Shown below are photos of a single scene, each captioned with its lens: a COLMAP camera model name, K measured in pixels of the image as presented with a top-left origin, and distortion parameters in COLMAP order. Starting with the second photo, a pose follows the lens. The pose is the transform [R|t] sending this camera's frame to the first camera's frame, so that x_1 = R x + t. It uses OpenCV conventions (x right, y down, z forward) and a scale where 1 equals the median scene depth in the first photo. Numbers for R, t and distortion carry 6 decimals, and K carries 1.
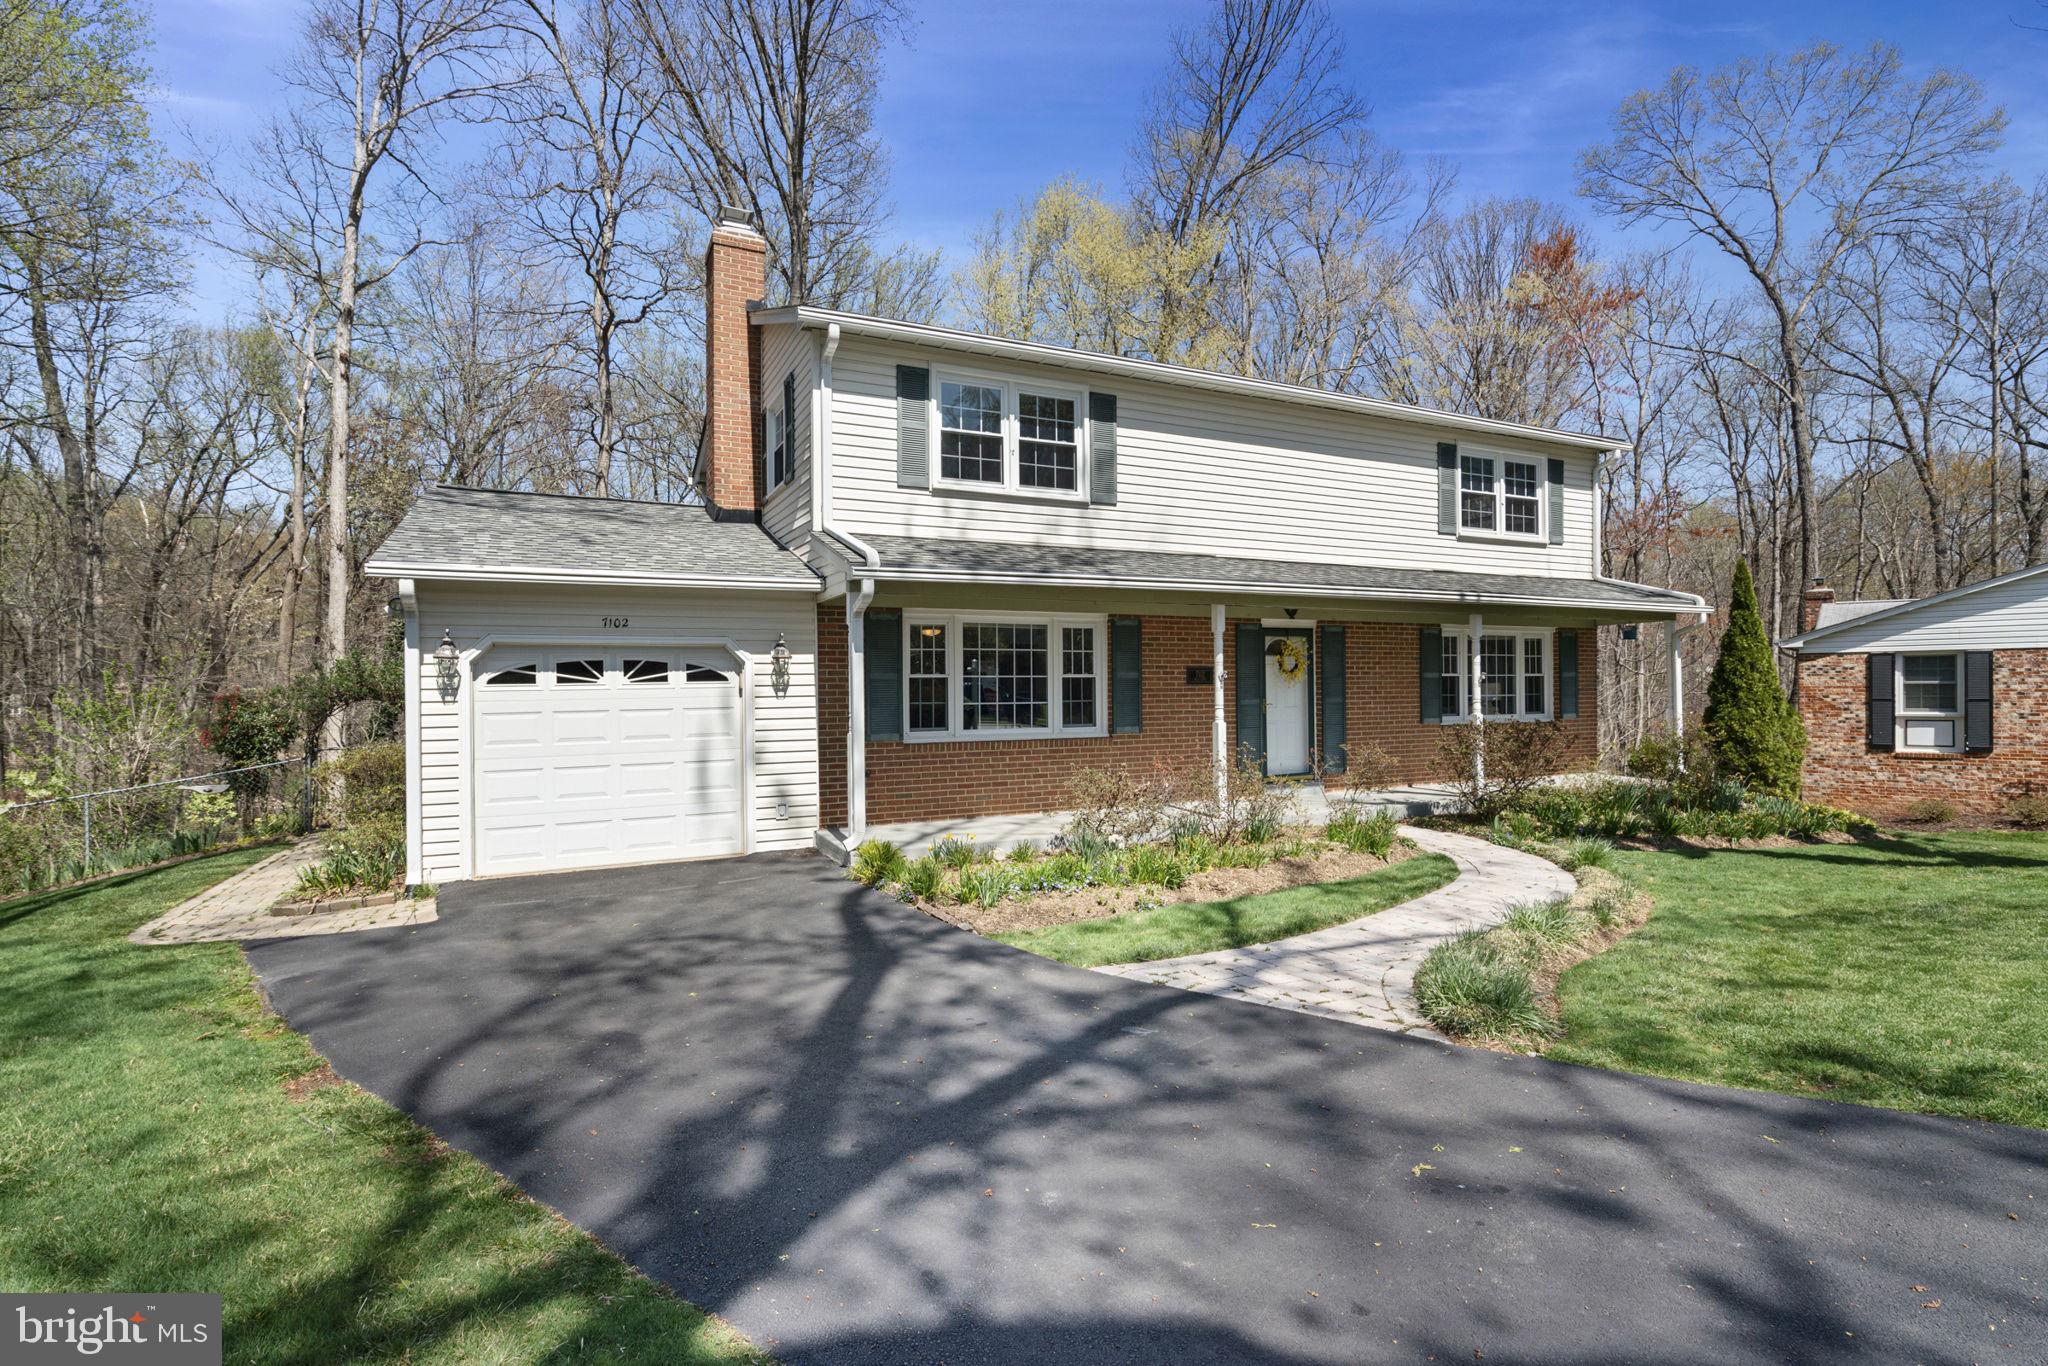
lens RADIAL K [[954.3, 0, 1015.3], [0, 954.3, 692.3], [0, 0, 1]] dist [-0.000710, 0.001151]
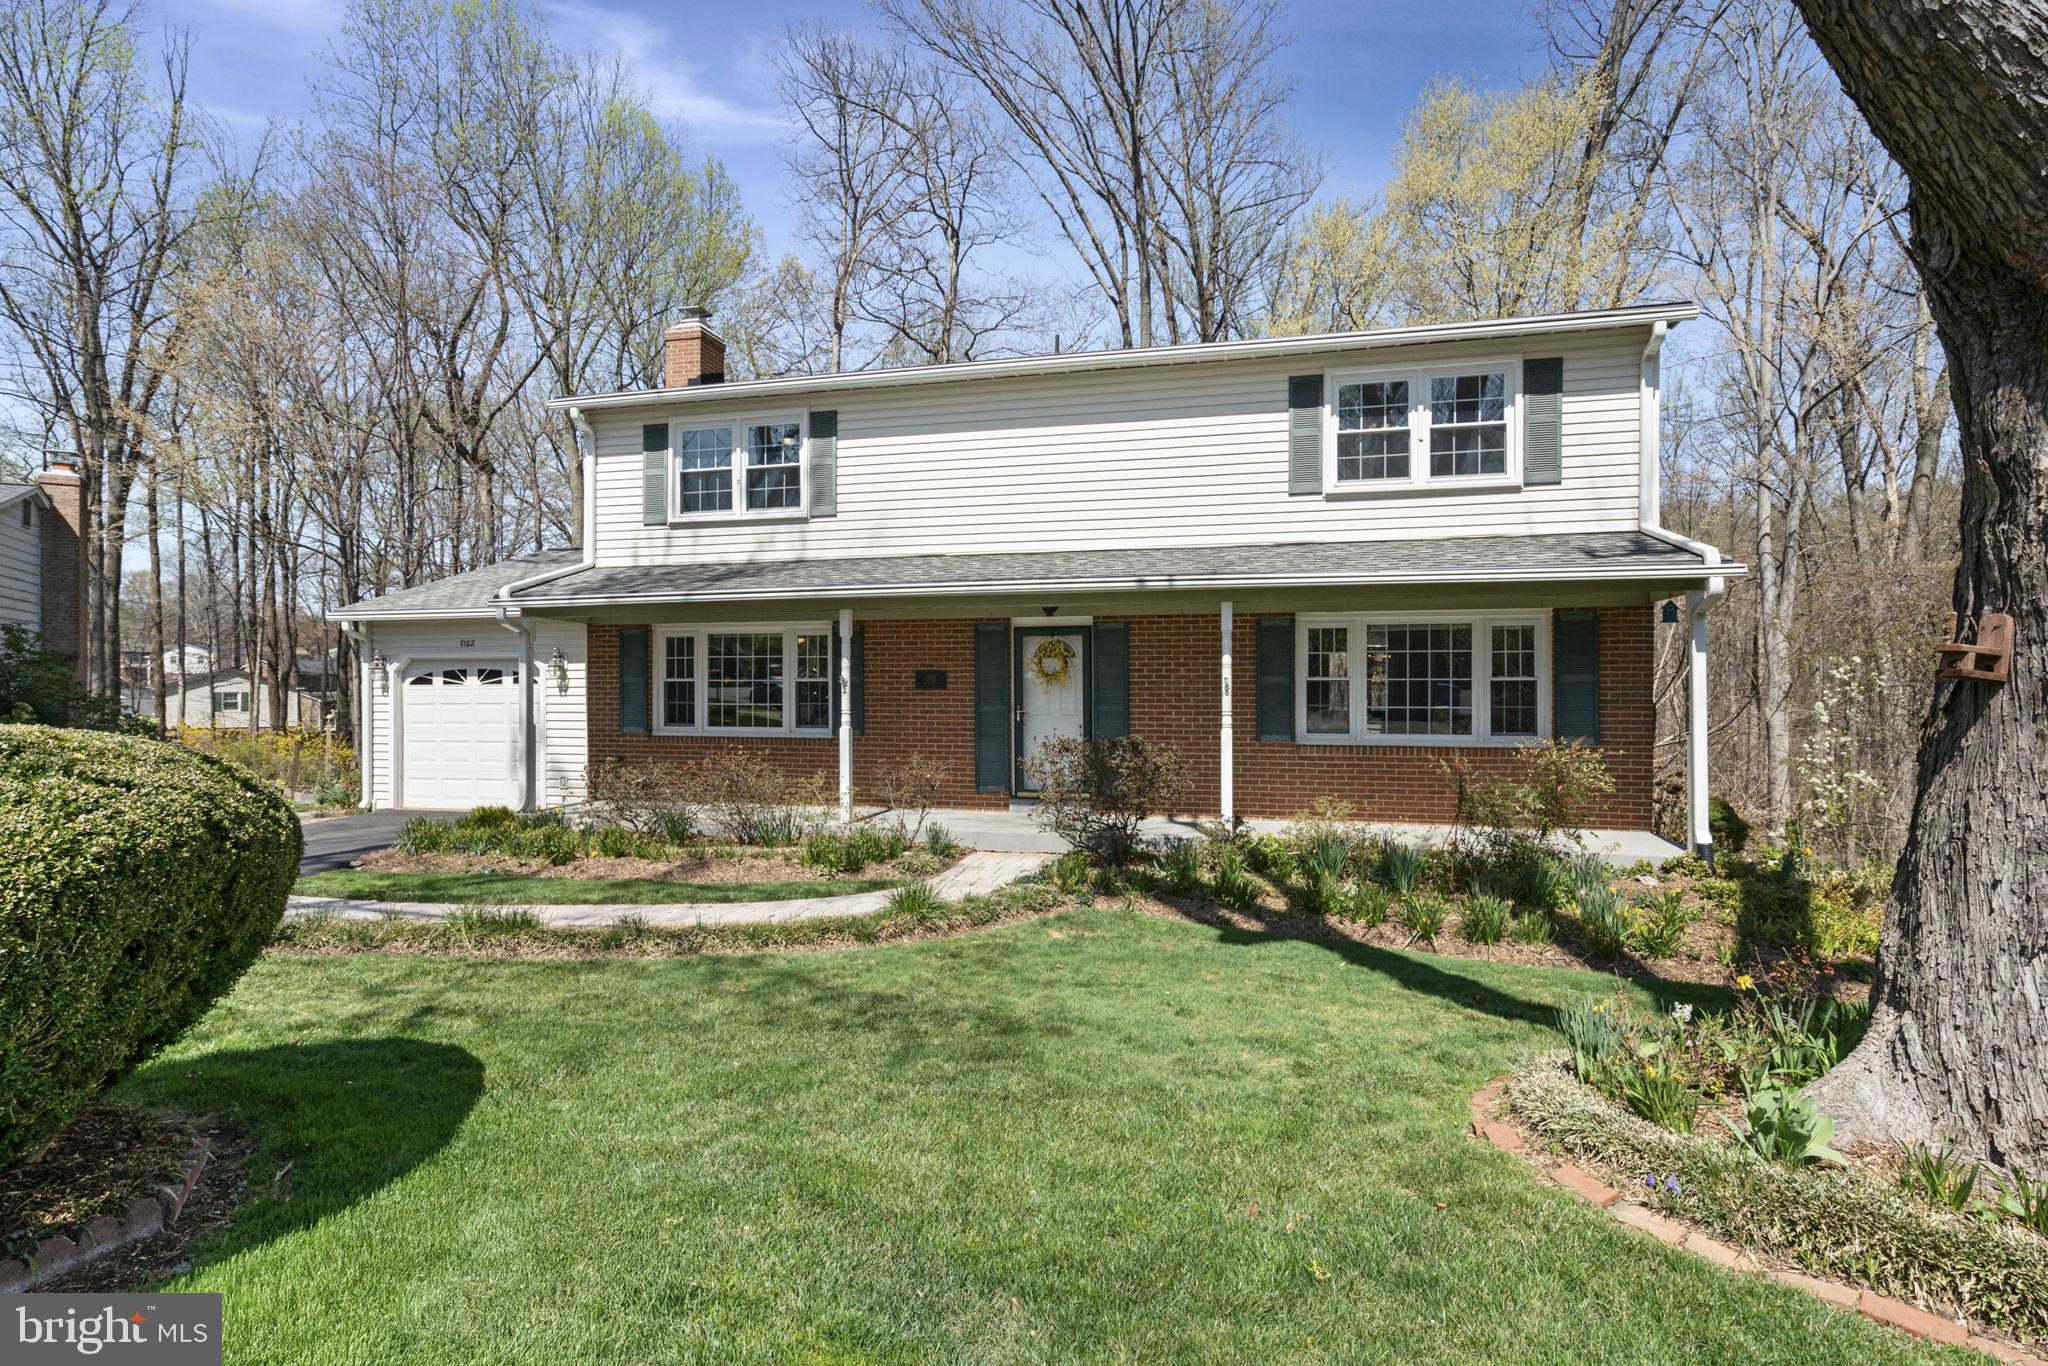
lens RADIAL K [[852.5, 0, 1052.2], [0, 852.5, 689.2], [0, 0, 1]] dist [0.000109, 0.000375]
pose [[0.790673, 0.007938, -0.612187, 0.855466], [-0.010867, 0.999940, -0.001070, -0.008706], [0.612142, 0.007499, 0.790712, 0.408173]]
